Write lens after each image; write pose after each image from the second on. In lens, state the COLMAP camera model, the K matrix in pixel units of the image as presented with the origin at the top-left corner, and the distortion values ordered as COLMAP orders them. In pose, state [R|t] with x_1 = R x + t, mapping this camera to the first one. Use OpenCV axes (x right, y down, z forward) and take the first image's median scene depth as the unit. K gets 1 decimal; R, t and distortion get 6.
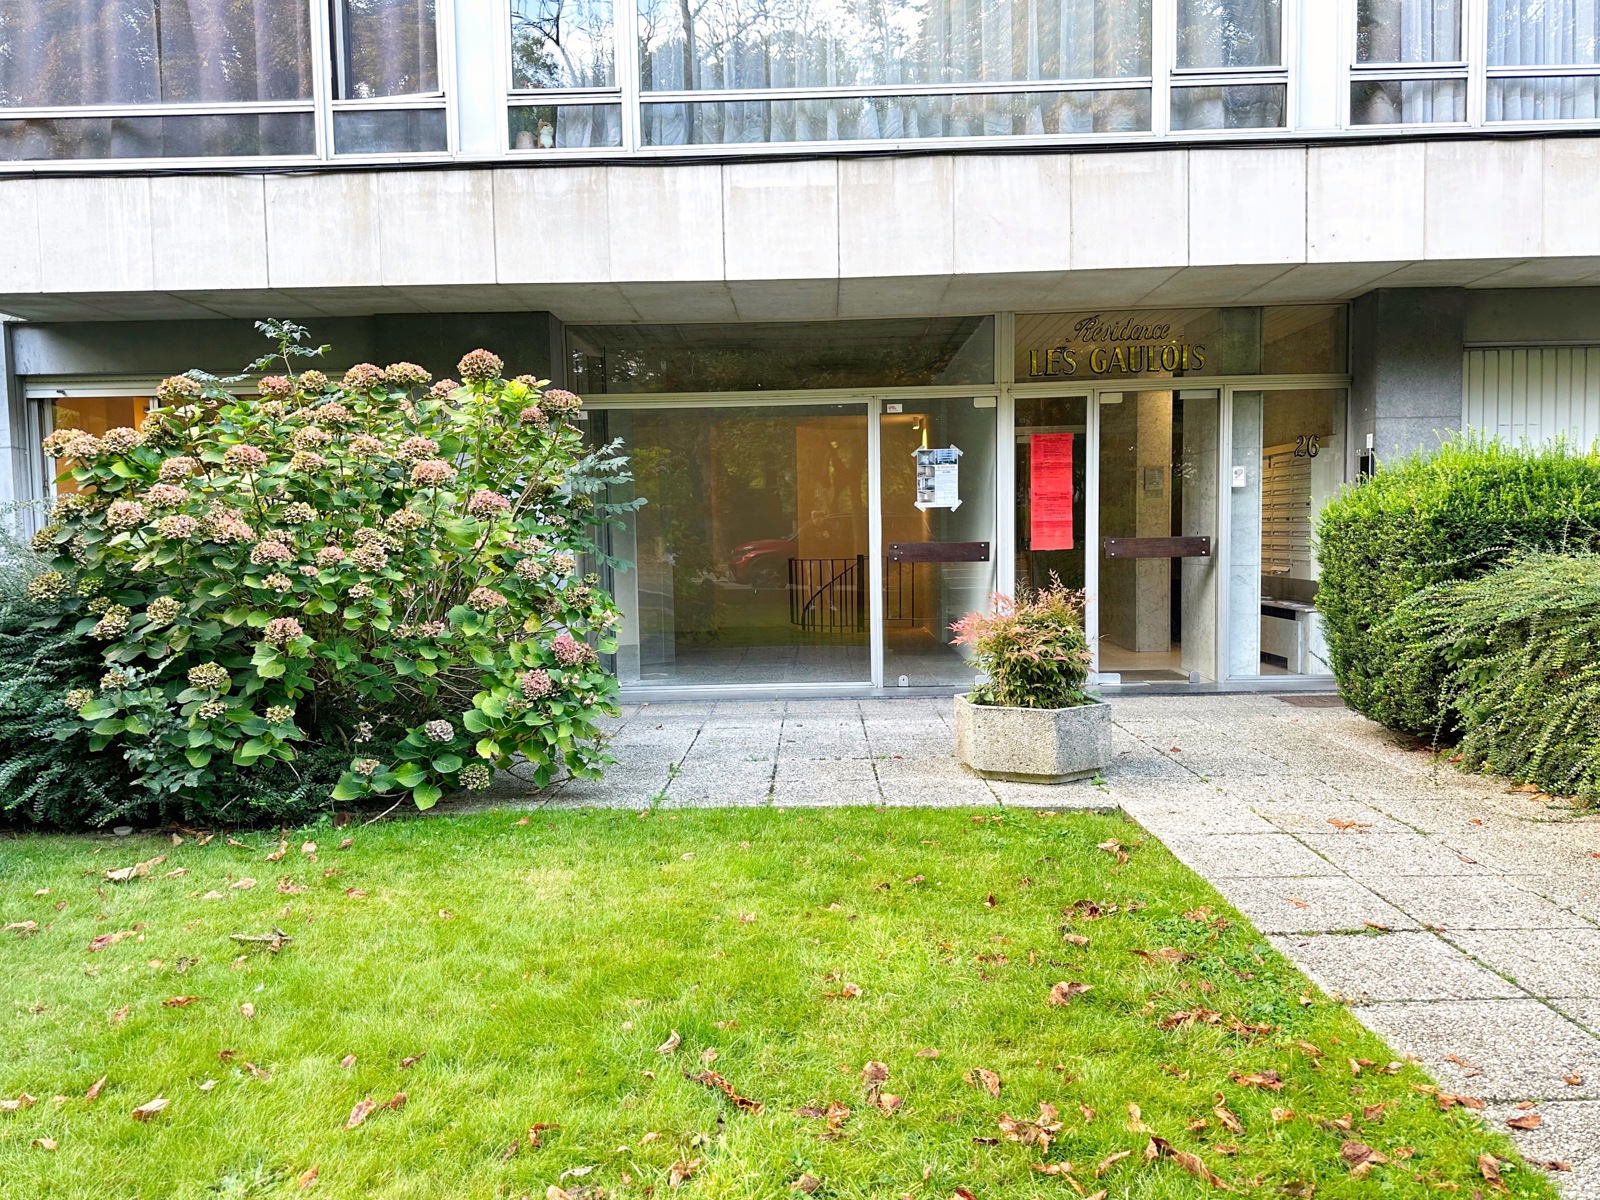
lens RADIAL K [[1197.5, 0, 800.0], [0, 1197.5, 600.0], [0, 0, 1]] dist [-0.040875, -0.002656]
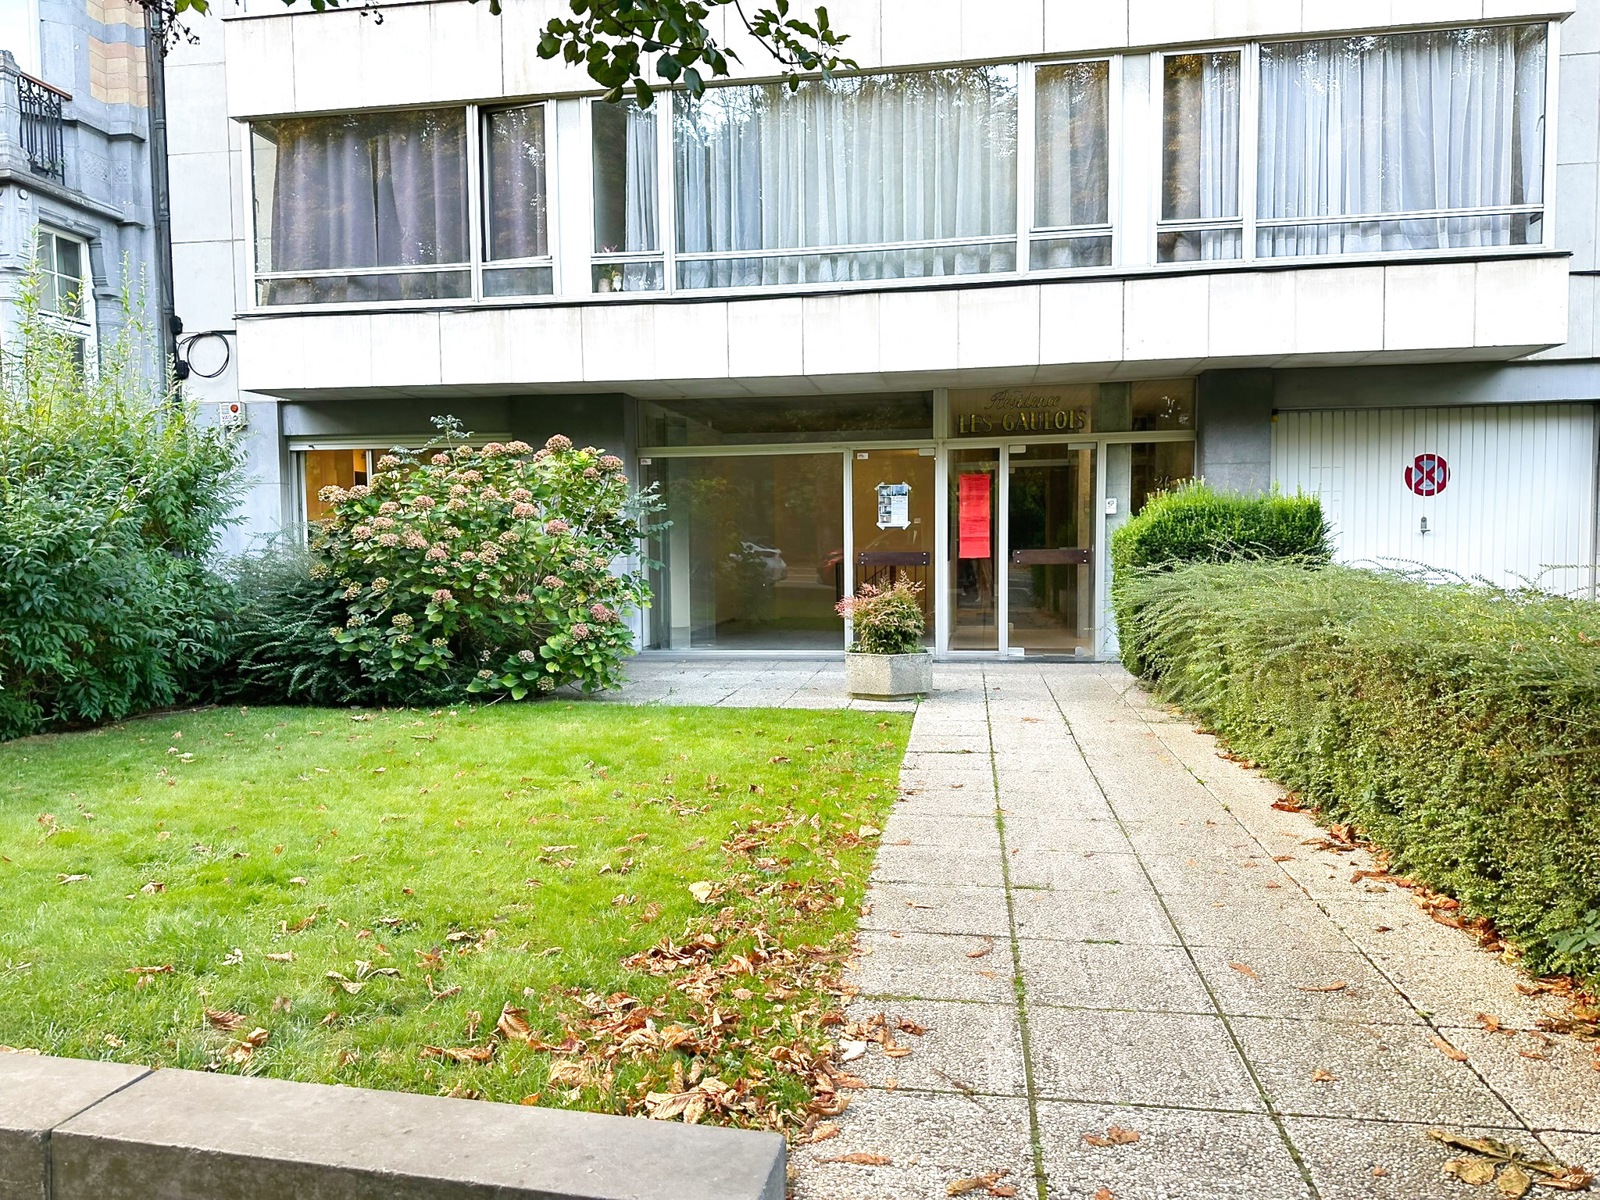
lens RADIAL K [[1197.5, 0, 800.0], [0, 1197.5, 600.0], [0, 0, 1]] dist [-0.040875, -0.002656]
pose [[0.990442, 0.016137, -0.136981, 0.336525], [-0.016491, 0.999863, -0.001452, 0.021938], [0.136939, 0.003697, 0.990573, -0.690511]]
